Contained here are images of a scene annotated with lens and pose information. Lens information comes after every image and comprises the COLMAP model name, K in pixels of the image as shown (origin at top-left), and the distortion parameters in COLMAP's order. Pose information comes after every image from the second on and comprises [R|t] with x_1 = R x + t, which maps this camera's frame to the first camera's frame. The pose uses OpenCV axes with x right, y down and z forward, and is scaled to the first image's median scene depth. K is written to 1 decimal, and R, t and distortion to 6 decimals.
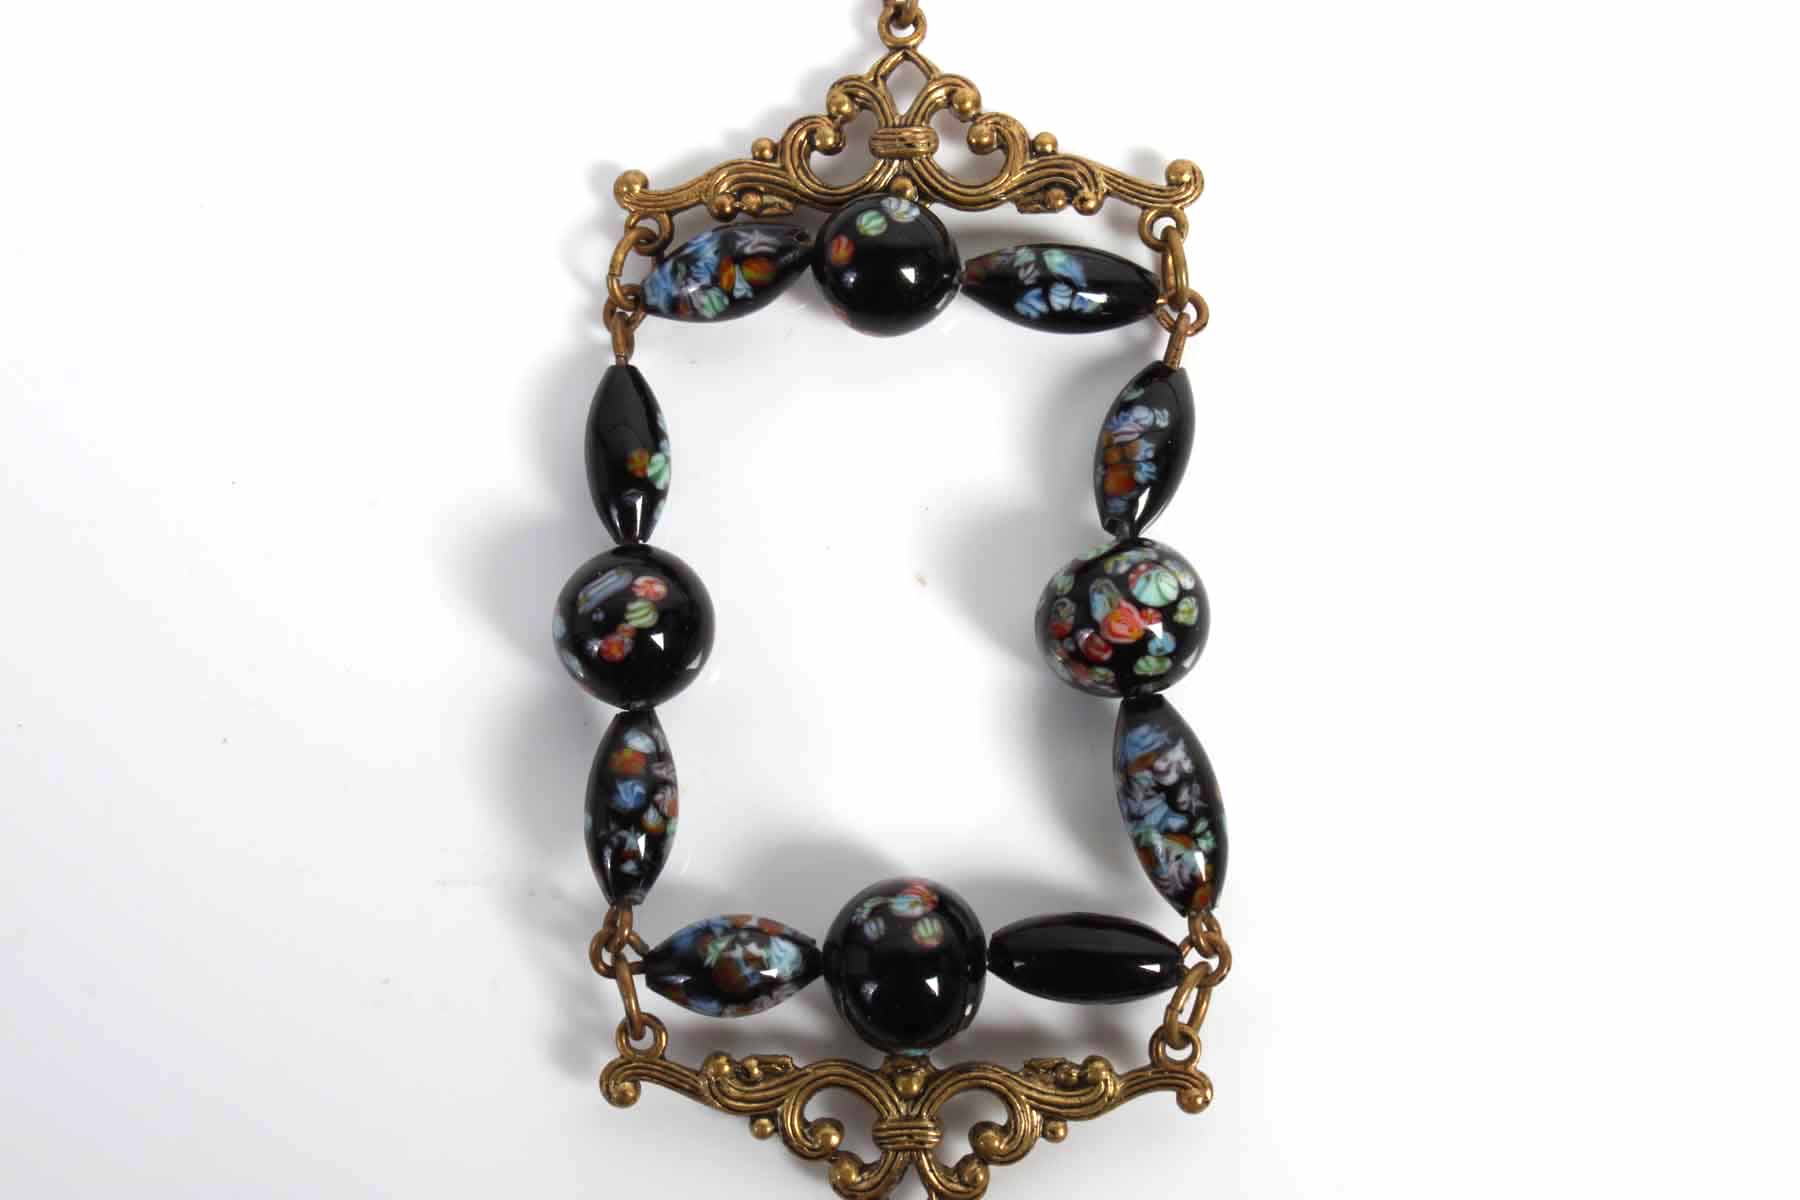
lens RADIAL K [[3805.6, 0, 902.5], [0, 3805.6, 599.6], [0, 0, 1]] dist [0.047820, 0.000000]
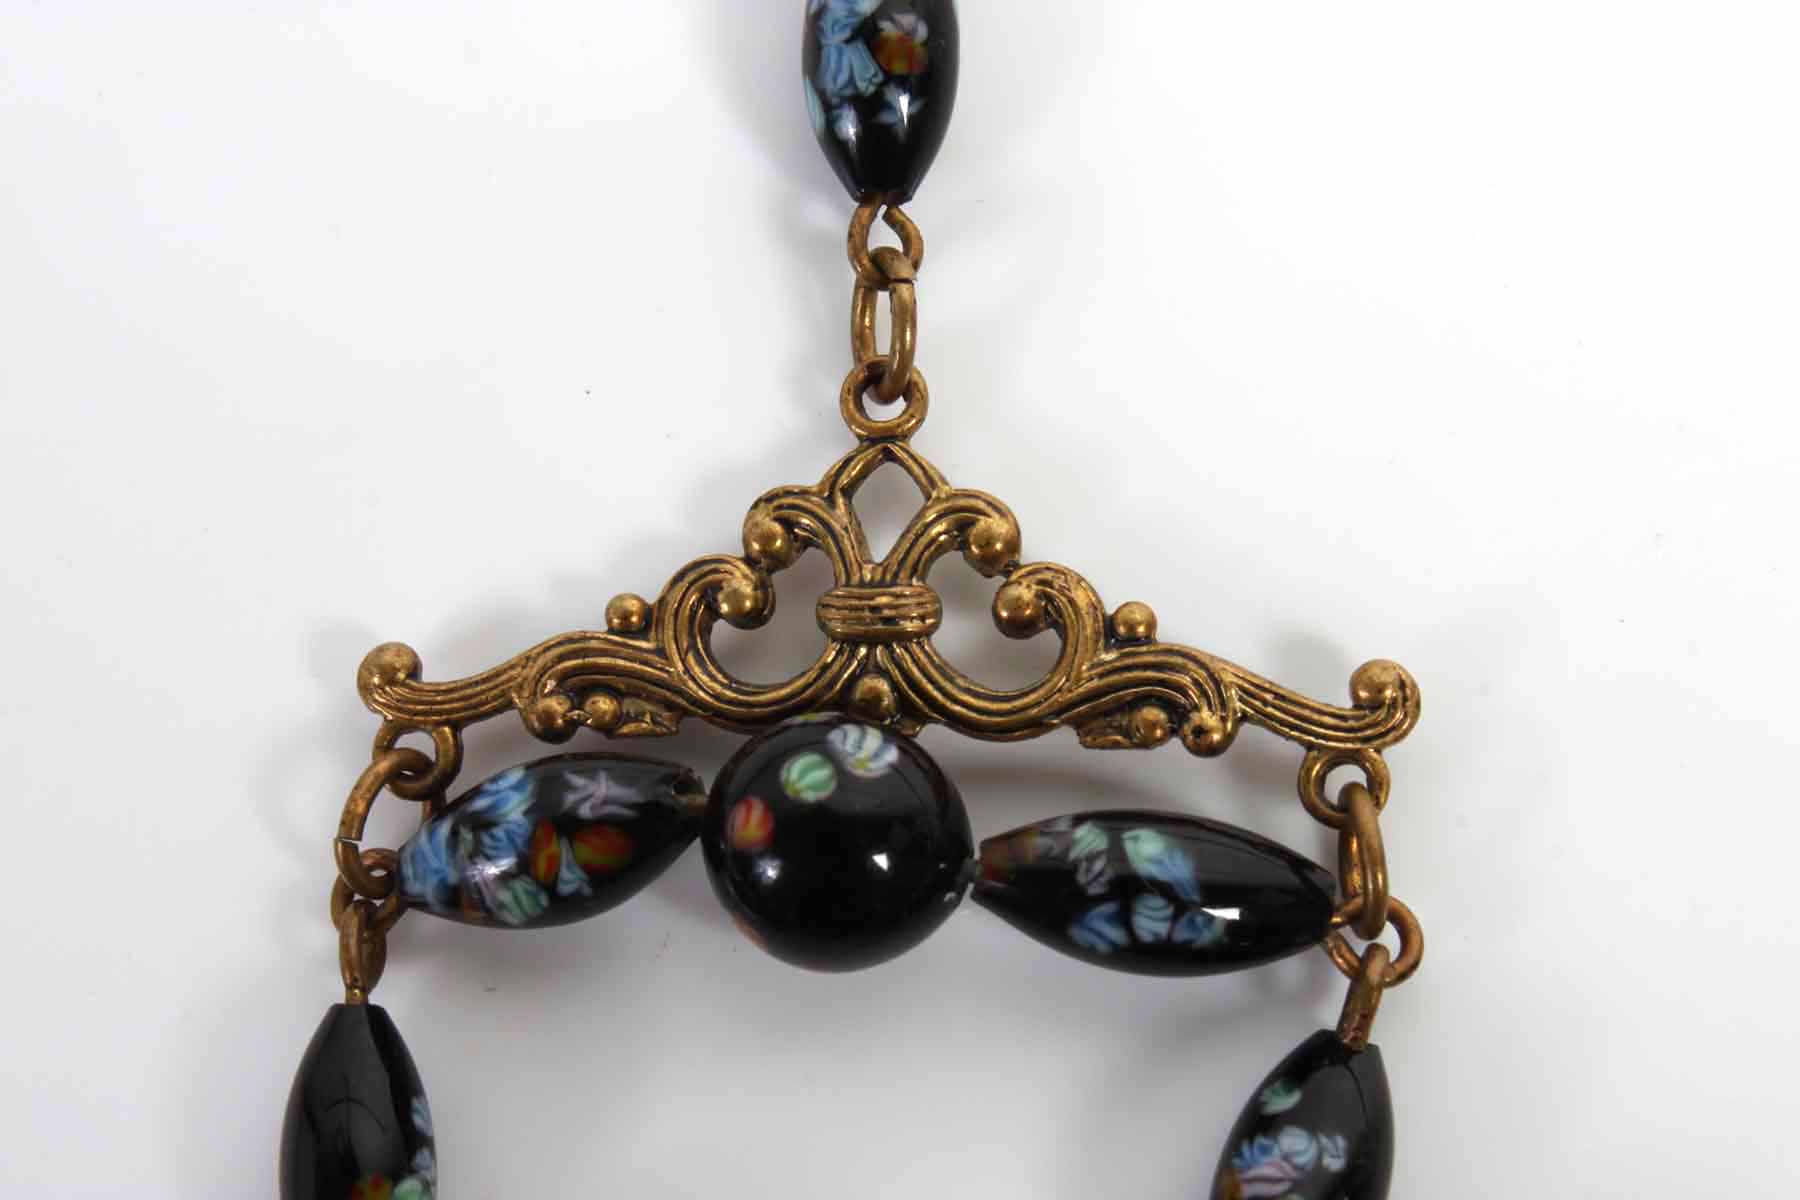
lens RADIAL K [[4620.8, 0, 899.2], [0, 4620.8, 600.6], [0, 0, 1]] dist [-0.052586, 0.000000]
pose [[0.999315, 0.028342, -0.023813, 0.019395], [-0.029230, 0.998857, -0.037811, -0.097029], [0.022714, 0.038481, 0.999001, 0.330809]]
